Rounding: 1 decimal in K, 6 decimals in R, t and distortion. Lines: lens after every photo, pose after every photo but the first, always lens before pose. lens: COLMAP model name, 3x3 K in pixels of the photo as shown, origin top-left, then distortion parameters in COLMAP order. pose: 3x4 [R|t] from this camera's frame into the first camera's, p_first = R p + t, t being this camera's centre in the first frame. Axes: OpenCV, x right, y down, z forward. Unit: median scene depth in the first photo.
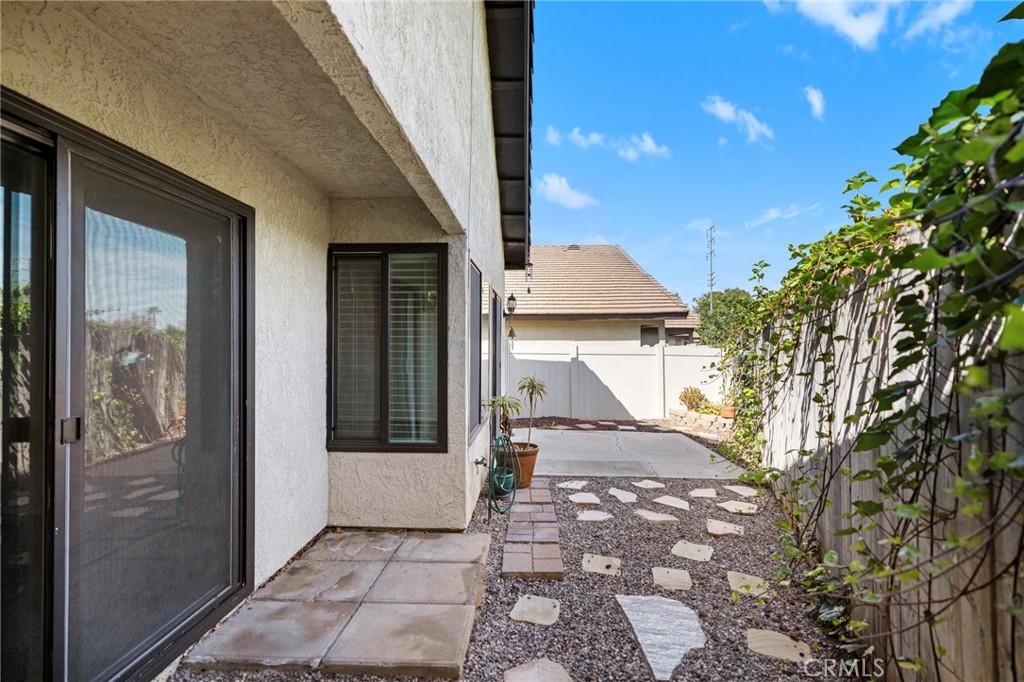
lens RADIAL K [[440.4, 0, 509.9], [0, 440.4, 343.6], [0, 0, 1]] dist [0.001564, 0.000826]
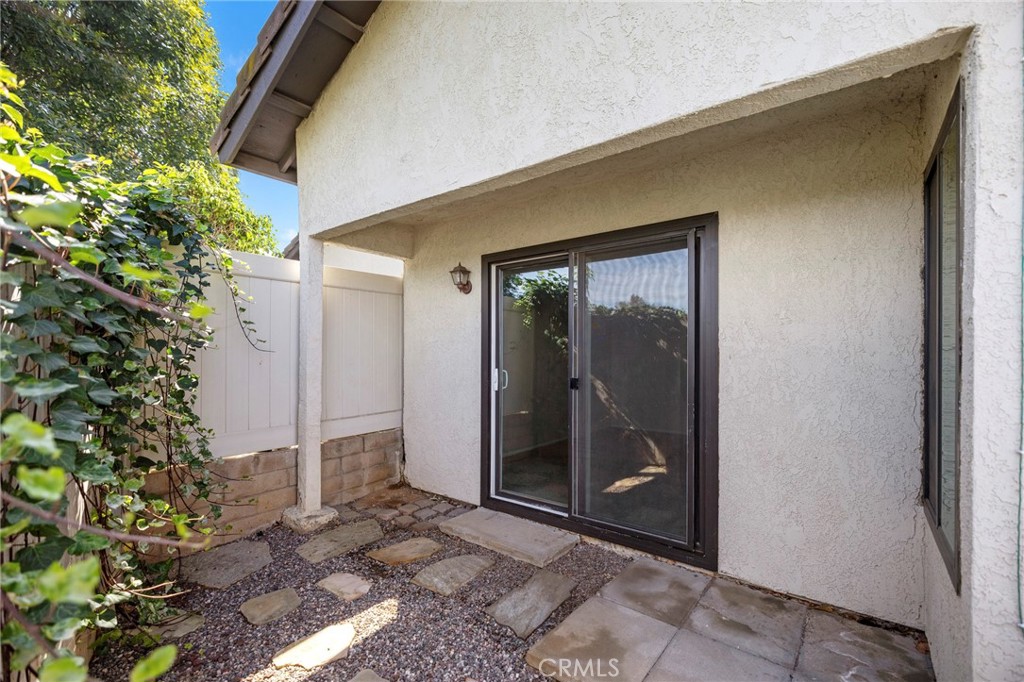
lens RADIAL K [[440.4, 0, 507.3], [0, 440.4, 356.0], [0, 0, 1]] dist [0.001564, 0.000826]
pose [[-0.567970, 0.006109, -0.823027, 0.320327], [0.006908, 0.999973, 0.002655, 0.017975], [0.823020, -0.004178, -0.567996, 0.659395]]
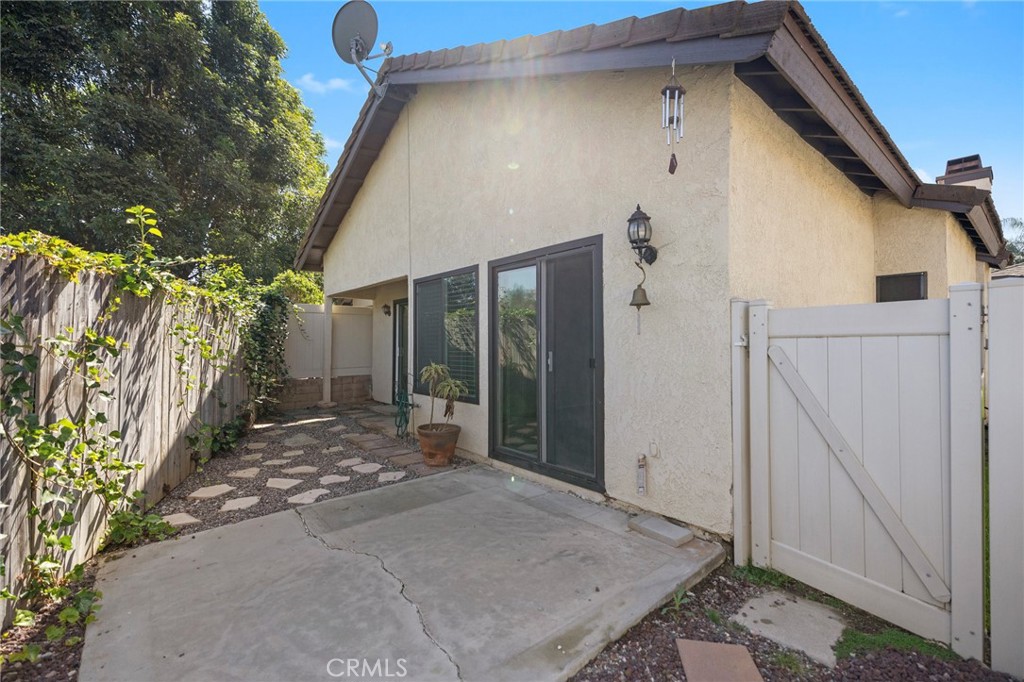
lens RADIAL K [[440.4, 0, 510.1], [0, 440.4, 336.5], [0, 0, 1]] dist [0.001564, 0.000826]
pose [[-0.727168, -0.009928, -0.686388, 0.673409], [0.006803, 0.999742, -0.021668, 0.043878], [0.686426, -0.020425, -0.726913, 2.057471]]
